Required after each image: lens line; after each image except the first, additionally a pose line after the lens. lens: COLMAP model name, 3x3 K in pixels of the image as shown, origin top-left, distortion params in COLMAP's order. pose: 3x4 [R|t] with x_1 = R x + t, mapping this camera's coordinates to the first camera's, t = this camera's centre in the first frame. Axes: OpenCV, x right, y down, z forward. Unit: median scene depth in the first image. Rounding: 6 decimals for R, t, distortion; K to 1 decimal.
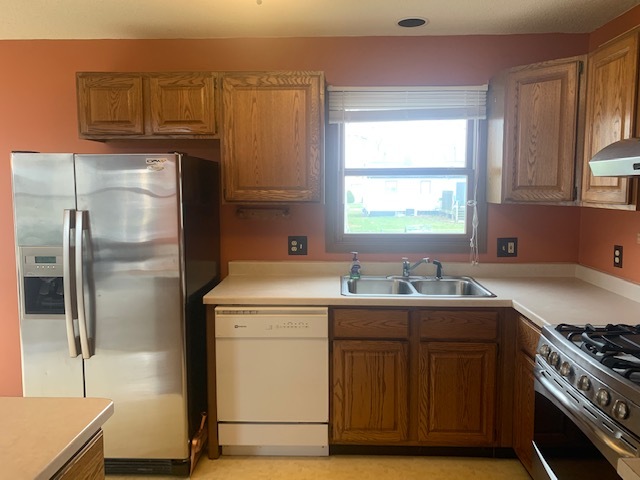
lens RADIAL K [[491.0, 0, 324.4], [0, 491.0, 235.6], [0, 0, 1]] dist [0.046790, -0.043904]
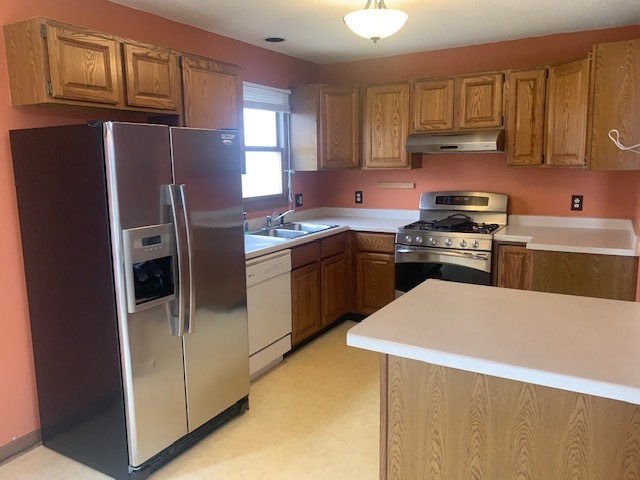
lens RADIAL K [[491.0, 0, 315.3], [0, 491.0, 235.9], [0, 0, 1]] dist [0.046790, -0.043904]
pose [[0.479277, -0.140464, 0.866351, -1.039492], [0.103141, 0.989284, 0.103337, -0.020026], [-0.871582, 0.039829, 0.488629, 0.247538]]
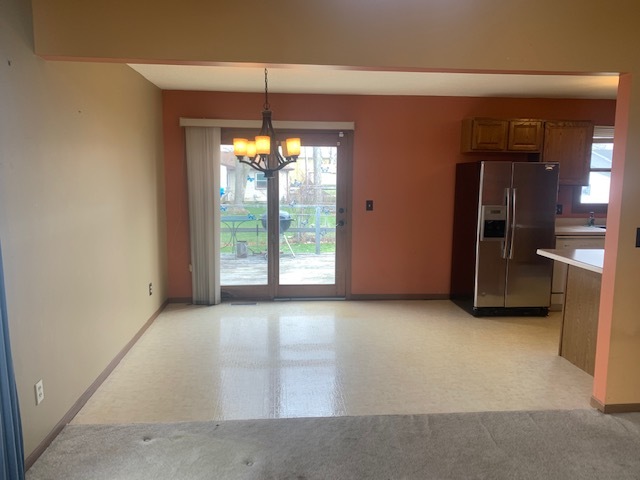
lens RADIAL K [[491.0, 0, 319.3], [0, 491.0, 232.1], [0, 0, 1]] dist [0.046790, -0.043904]
pose [[0.992515, -0.003075, 0.122088, -1.344858], [0.000852, 0.999833, 0.018251, 0.082460], [-0.122124, -0.018010, 0.992351, -0.859763]]
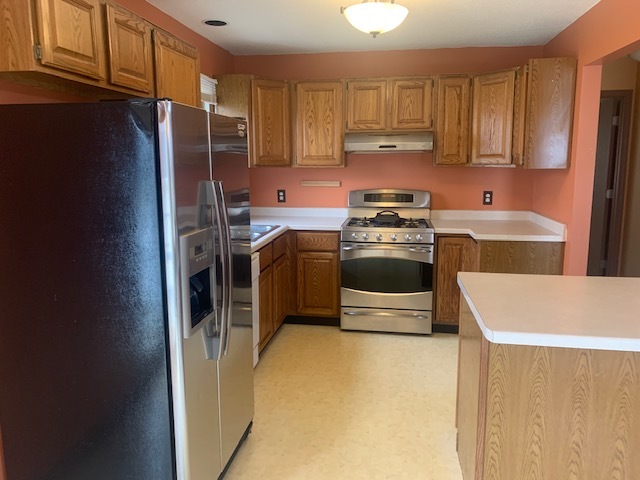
lens RADIAL K [[491.0, 0, 318.9], [0, 491.0, 234.5], [0, 0, 1]] dist [0.046790, -0.043904]
pose [[0.121877, -0.150038, 0.981139, -1.100132], [0.101630, 0.985199, 0.138035, -0.049672], [-0.987328, 0.082890, 0.135321, 0.615254]]
